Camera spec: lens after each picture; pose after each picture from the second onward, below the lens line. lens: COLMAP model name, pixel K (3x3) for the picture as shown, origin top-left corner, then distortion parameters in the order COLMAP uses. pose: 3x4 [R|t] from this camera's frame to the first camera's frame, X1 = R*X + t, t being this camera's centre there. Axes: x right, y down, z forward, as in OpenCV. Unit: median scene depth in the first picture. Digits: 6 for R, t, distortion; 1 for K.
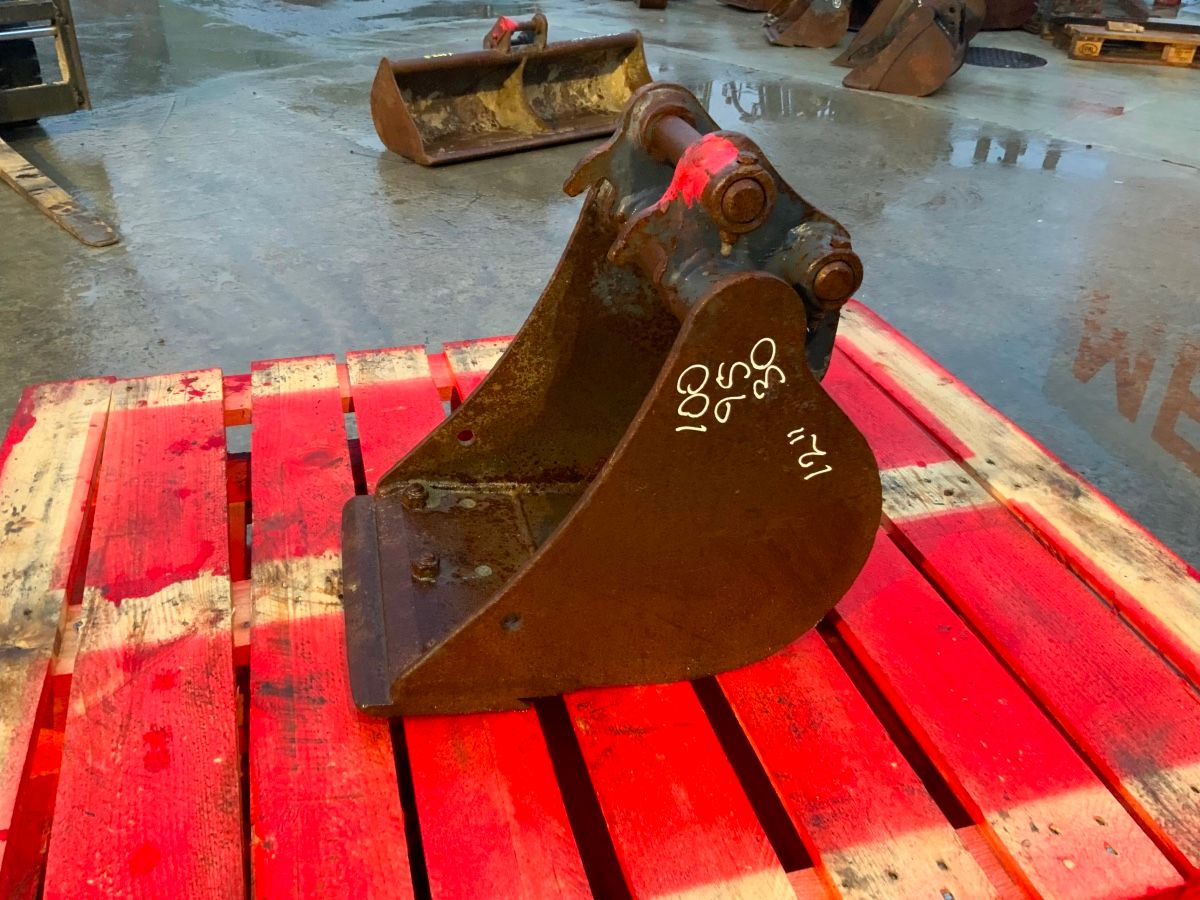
lens RADIAL K [[993.8, 0, 600.6], [0, 993.8, 443.5], [0, 0, 1]] dist [0.057233, -0.116457]
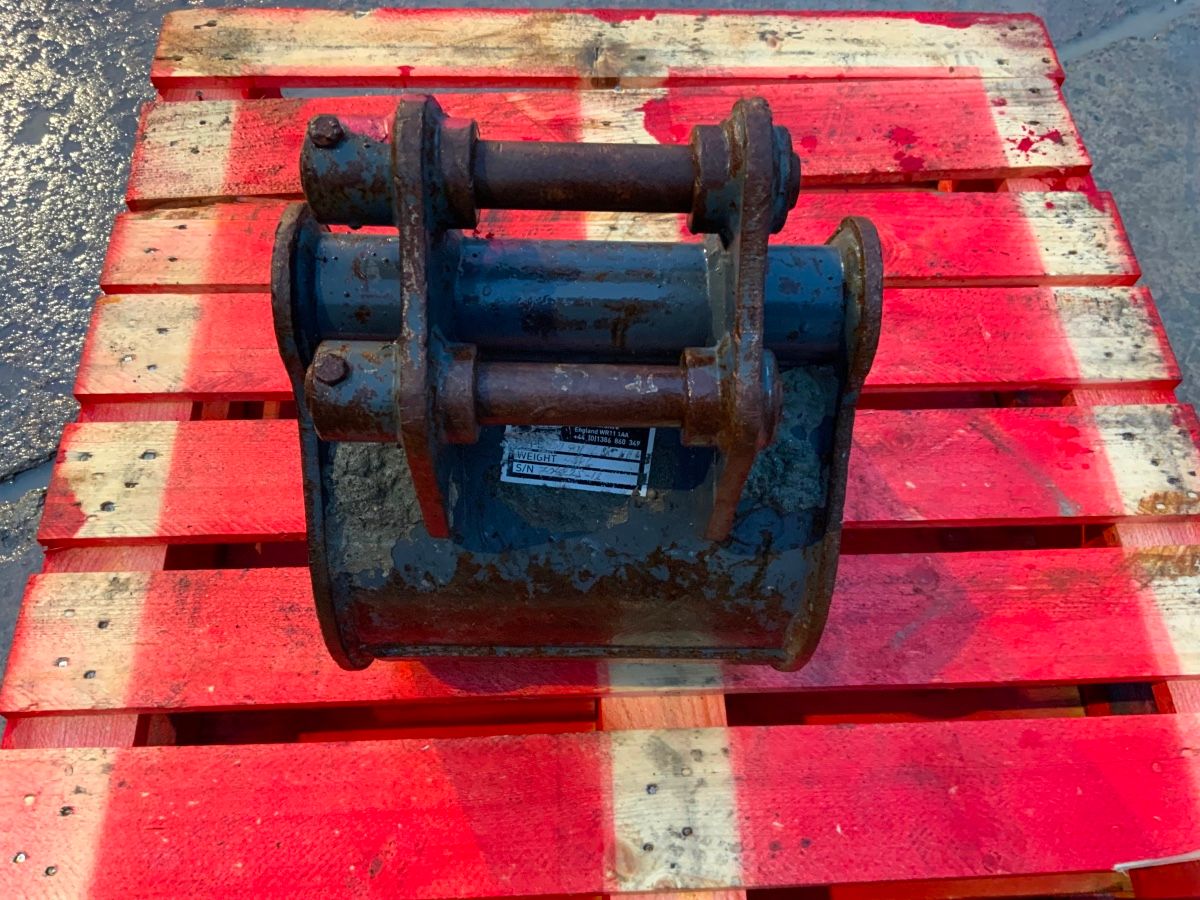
lens RADIAL K [[993.8, 0, 604.6], [0, 993.8, 453.3], [0, 0, 1]] dist [0.057233, -0.116457]
pose [[-0.234697, 0.832873, -0.501238, 0.404181], [-0.552524, 0.309945, 0.773726, -0.553210], [0.799772, 0.458537, 0.387439, 0.681978]]
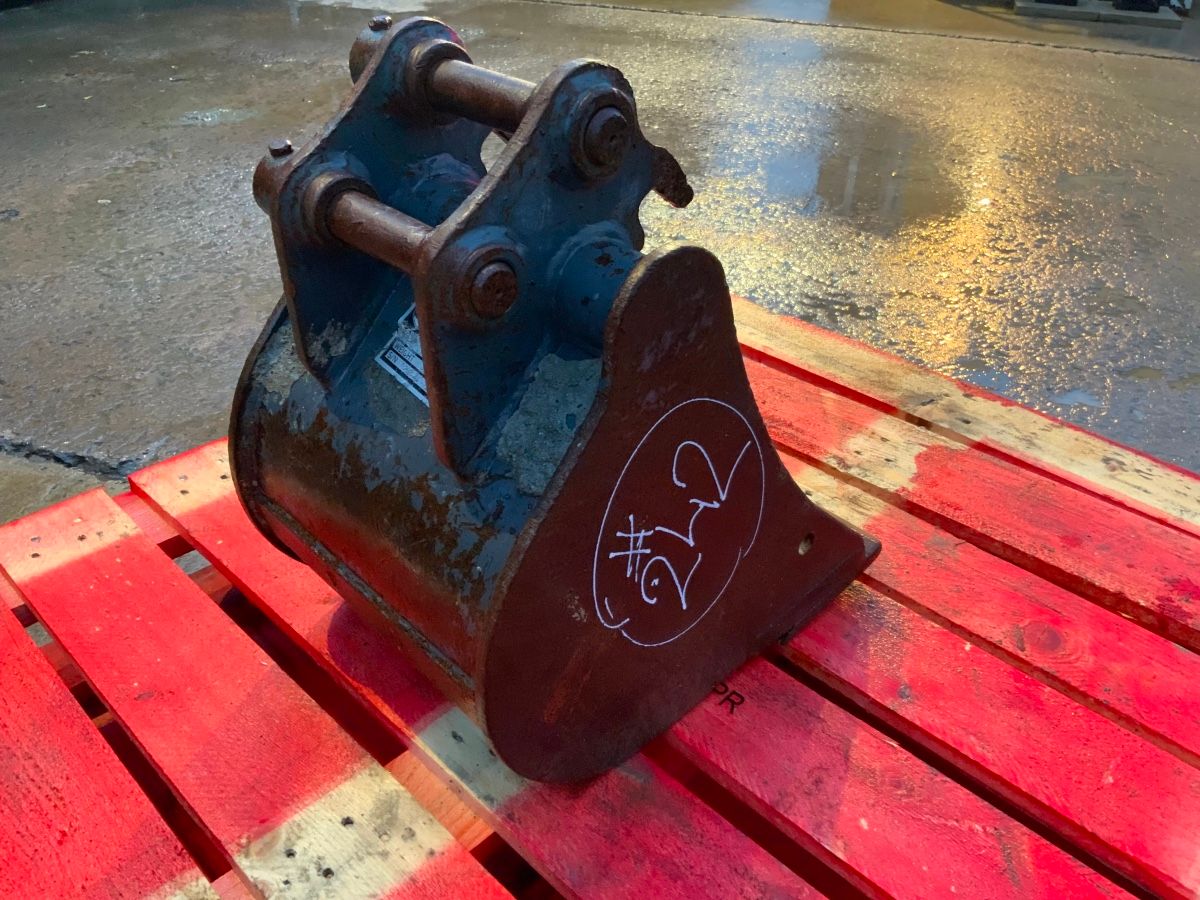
lens RADIAL K [[993.8, 0, 598.9], [0, 993.8, 451.4], [0, 0, 1]] dist [0.057233, -0.116457]
pose [[-0.869050, 0.228690, -0.438695, 0.322524], [-0.302656, 0.455690, 0.837106, -0.647307], [0.391346, 0.860260, -0.326803, 1.185480]]
